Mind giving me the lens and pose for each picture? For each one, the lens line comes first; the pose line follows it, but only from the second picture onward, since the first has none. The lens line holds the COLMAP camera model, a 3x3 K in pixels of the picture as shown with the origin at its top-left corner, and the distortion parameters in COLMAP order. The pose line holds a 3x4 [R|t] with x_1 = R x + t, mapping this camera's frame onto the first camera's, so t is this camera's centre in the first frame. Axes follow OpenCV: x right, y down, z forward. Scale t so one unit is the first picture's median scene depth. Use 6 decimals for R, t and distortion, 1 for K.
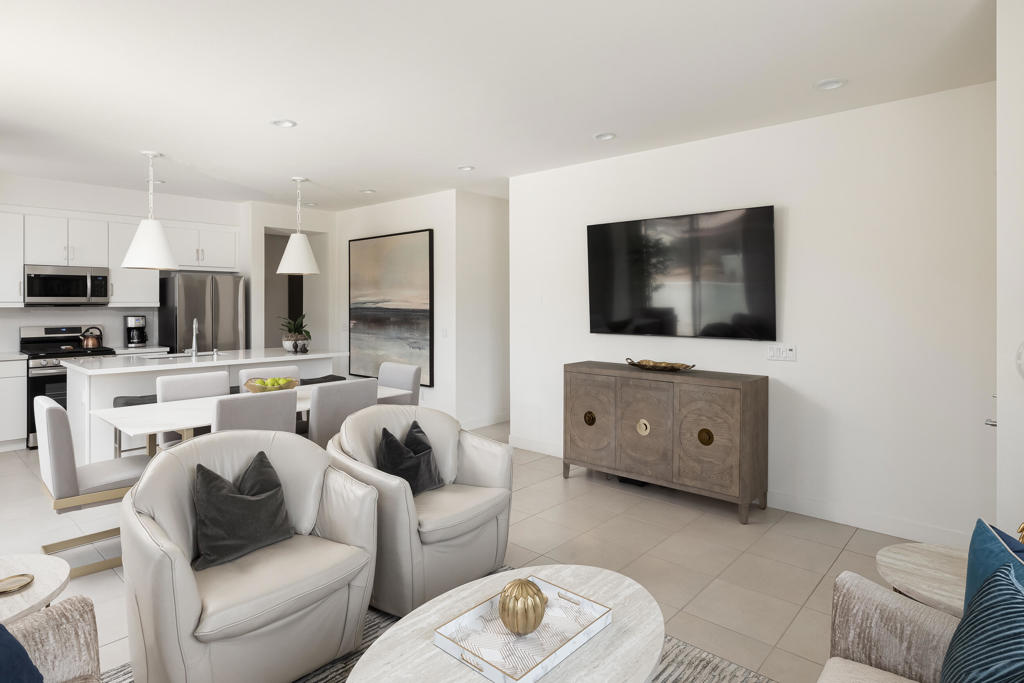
lens RADIAL K [[620.3, 0, 512.1], [0, 620.3, 306.9], [0, 0, 1]] dist [-0.000438, -0.001282]
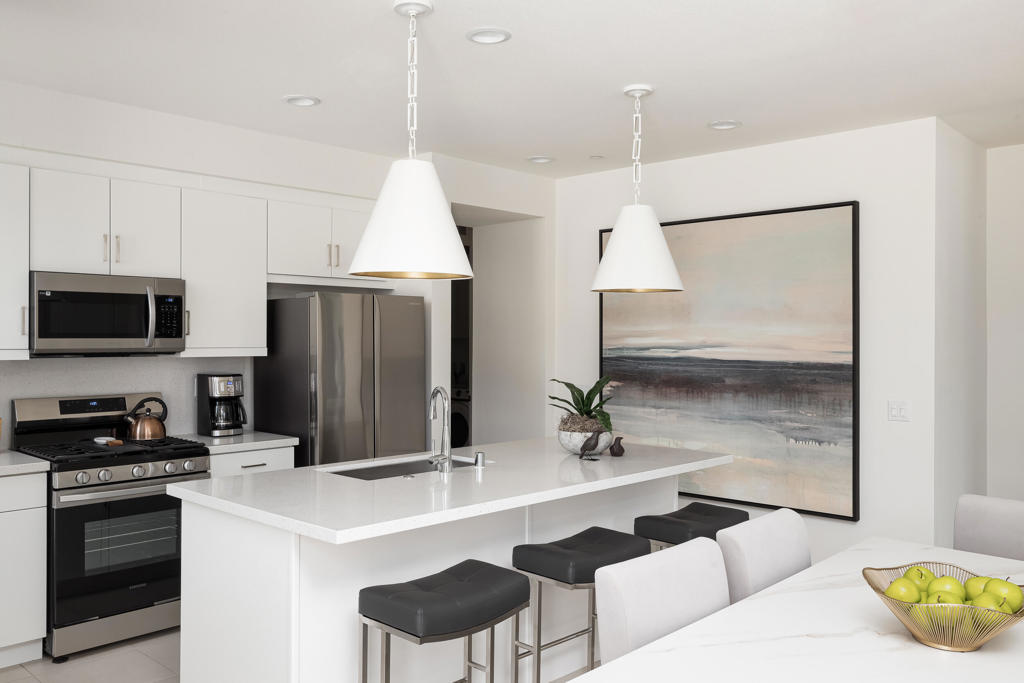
lens RADIAL K [[843.3, 0, 512.0], [0, 843.3, 341.5], [0, 0, 1]] dist [0.004704, 0.007261]
pose [[0.999873, 0.000451, 0.015921, -0.401173], [-0.000426, 0.999999, -0.001566, -0.012102], [-0.015922, 0.001559, 0.999872, 0.320416]]
